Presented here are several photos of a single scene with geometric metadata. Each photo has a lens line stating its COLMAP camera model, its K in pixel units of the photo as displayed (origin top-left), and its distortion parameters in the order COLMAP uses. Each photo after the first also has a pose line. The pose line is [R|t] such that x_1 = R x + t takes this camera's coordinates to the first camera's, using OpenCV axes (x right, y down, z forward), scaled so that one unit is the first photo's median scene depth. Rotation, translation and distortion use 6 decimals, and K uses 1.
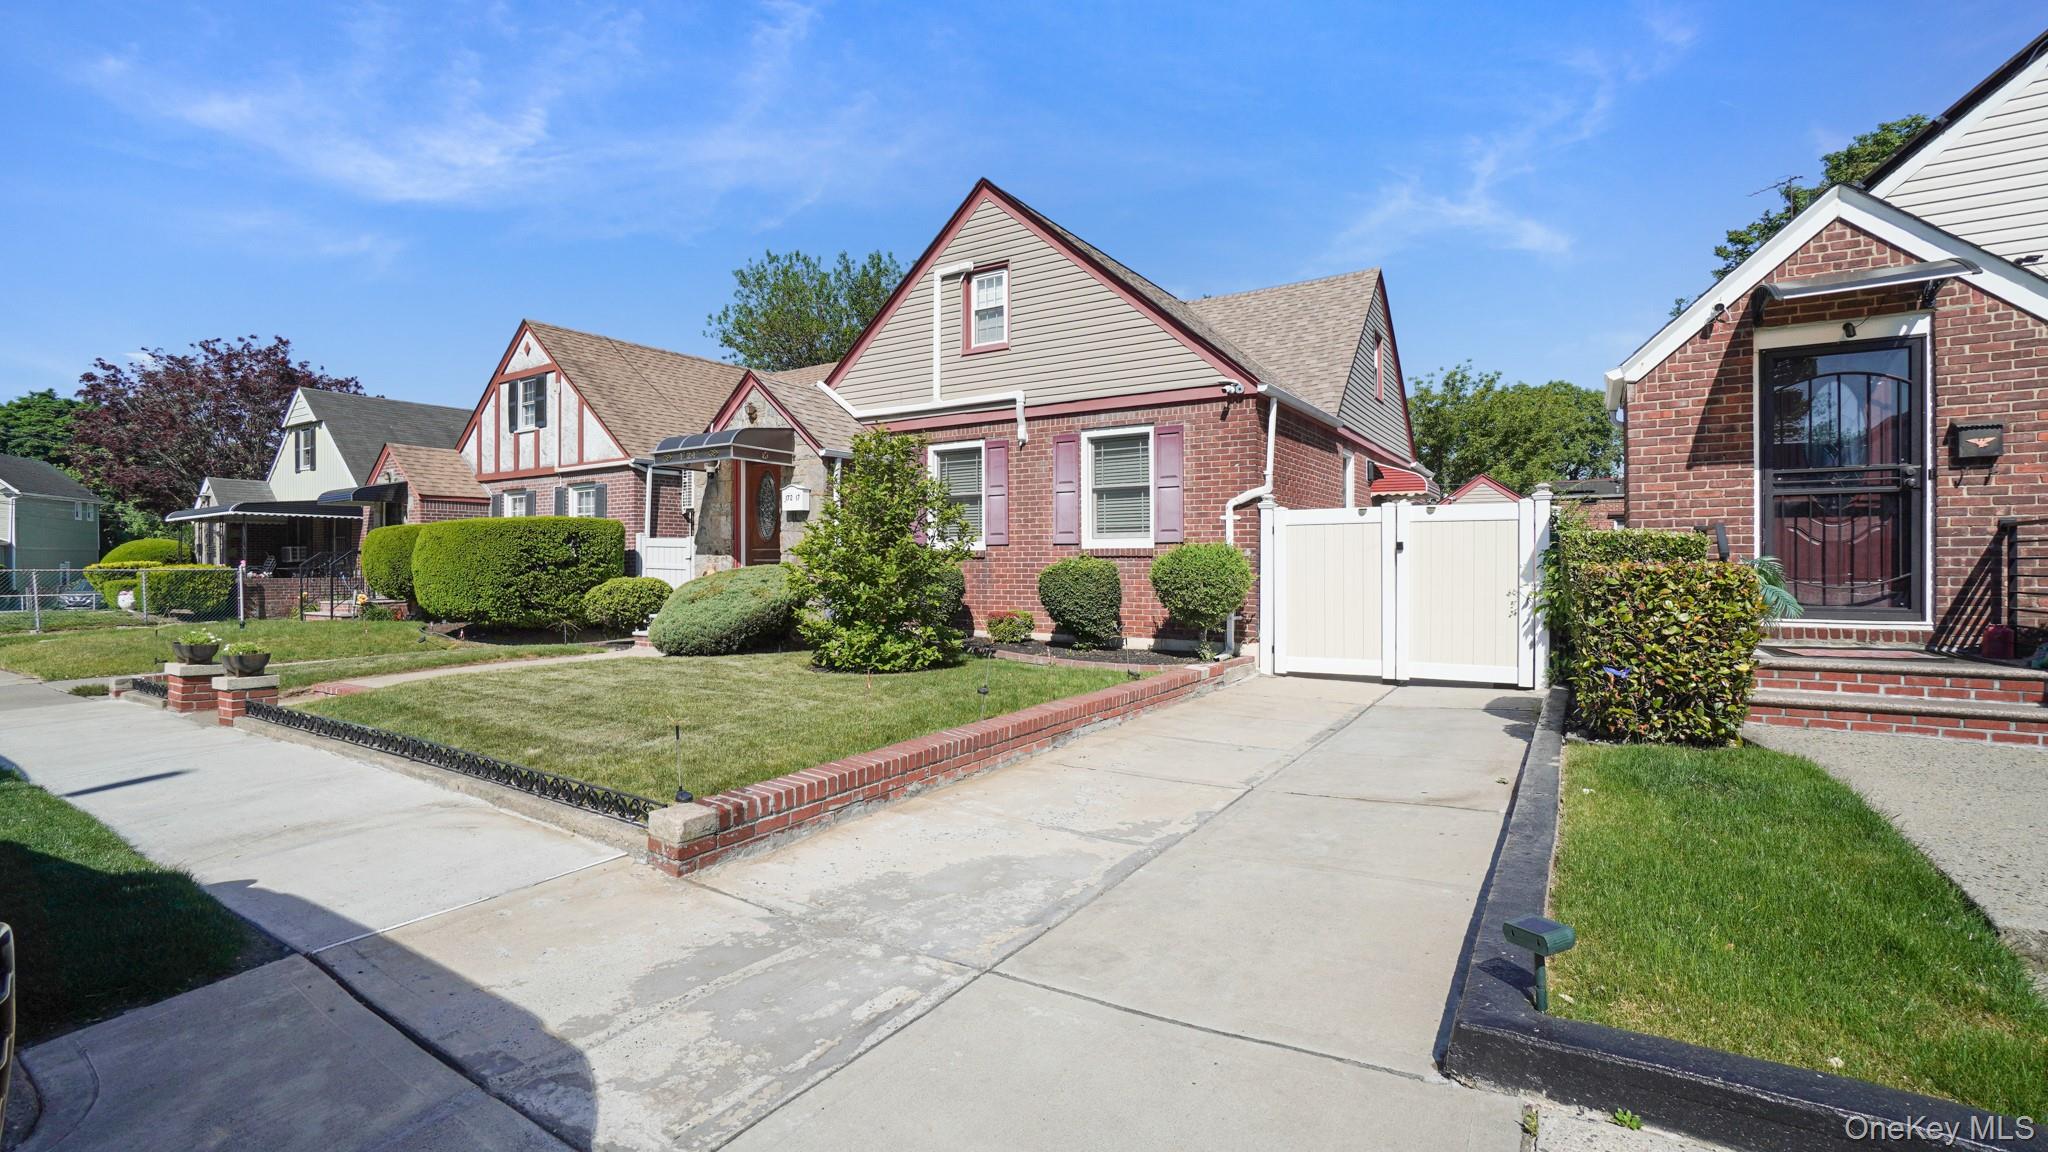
lens RADIAL K [[938.4, 0, 1022.3], [0, 938.4, 568.3], [0, 0, 1]] dist [-0.063062, 0.024619]
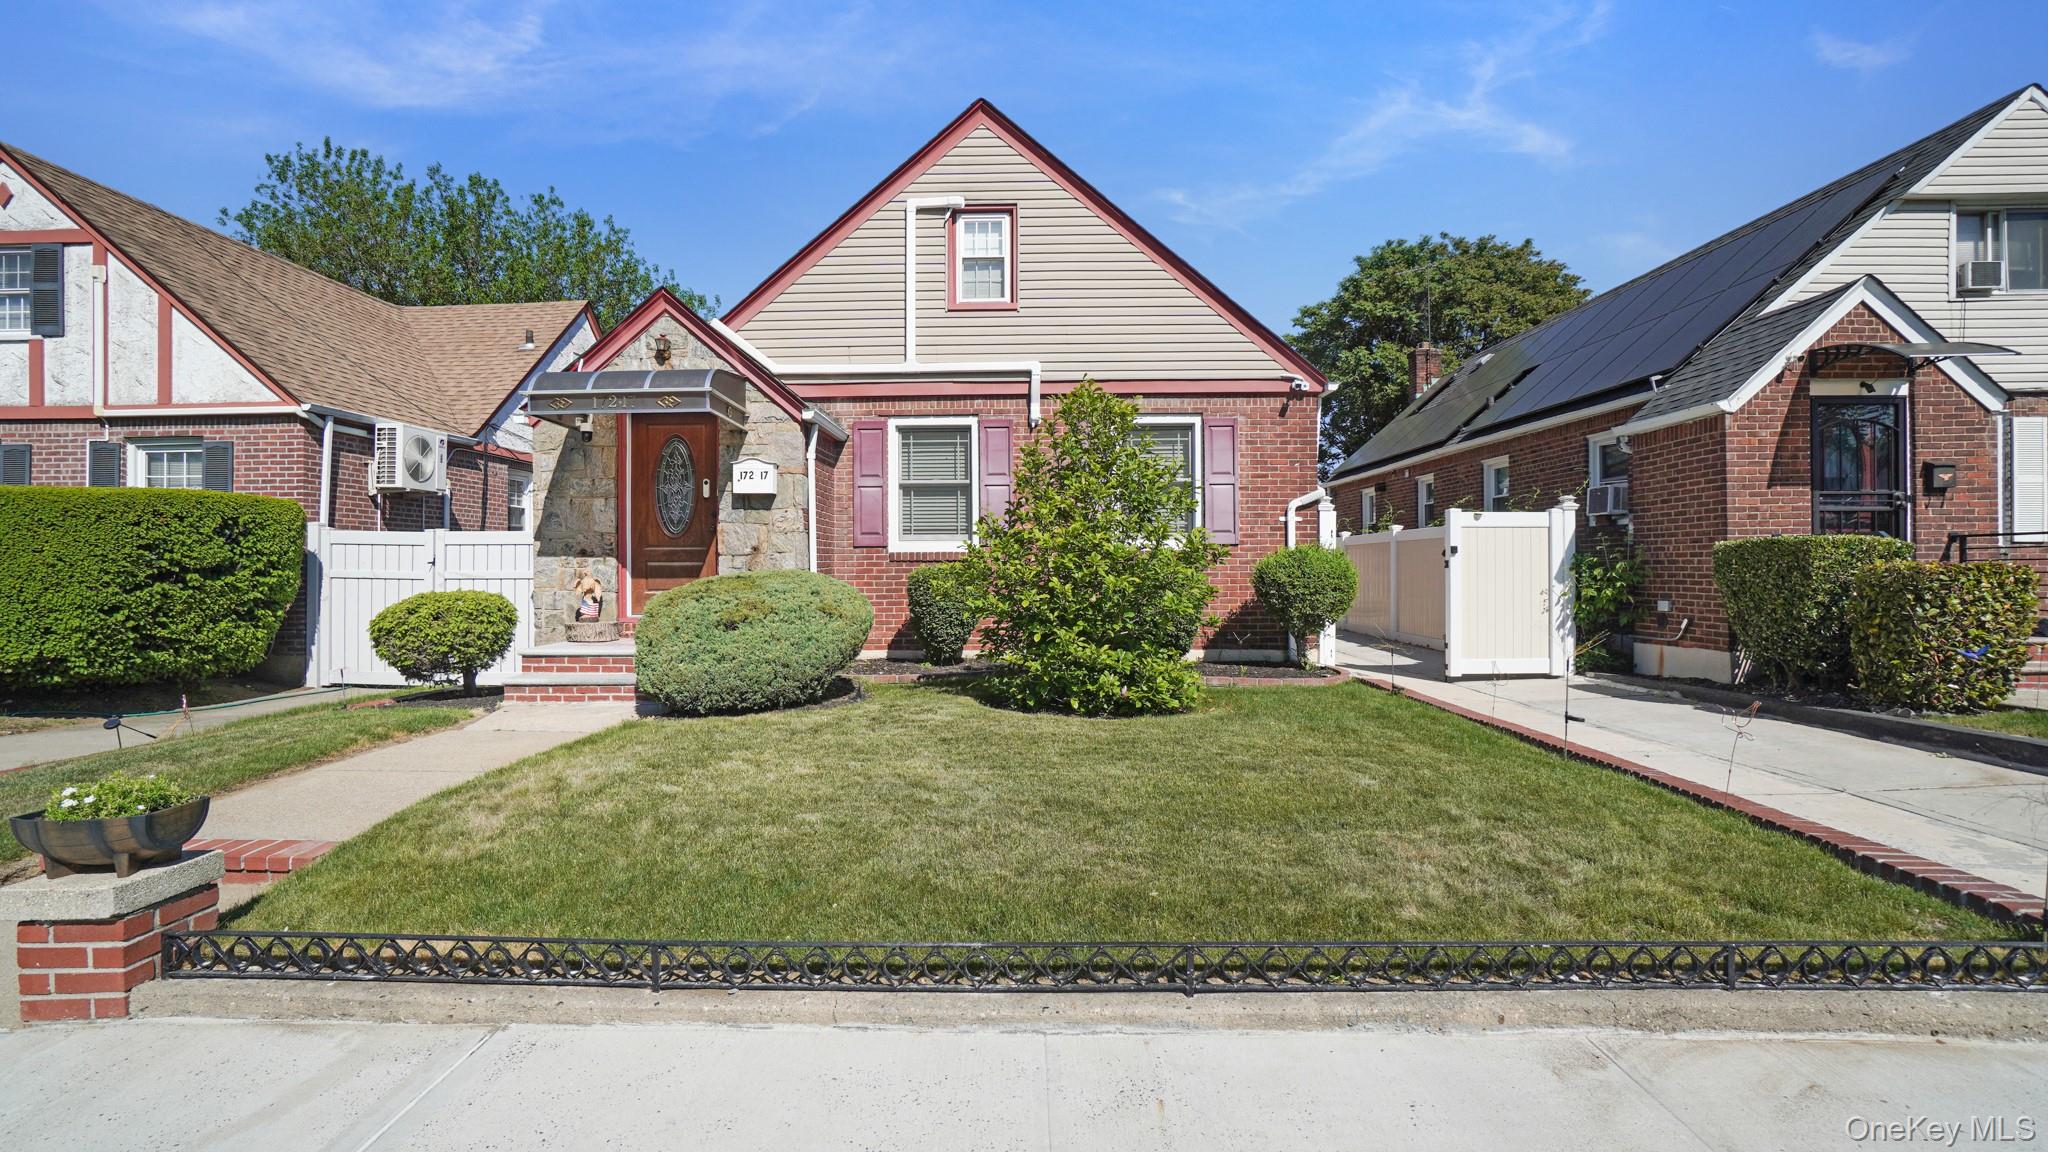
lens RADIAL K [[938.4, 0, 1022.3], [0, 938.4, 568.3], [0, 0, 1]] dist [-0.063062, 0.024619]
pose [[0.847035, -0.001439, 0.531535, -0.444068], [0.006257, 0.999954, -0.007263, 0.001308], [-0.531500, 0.009478, 0.847005, 0.289432]]
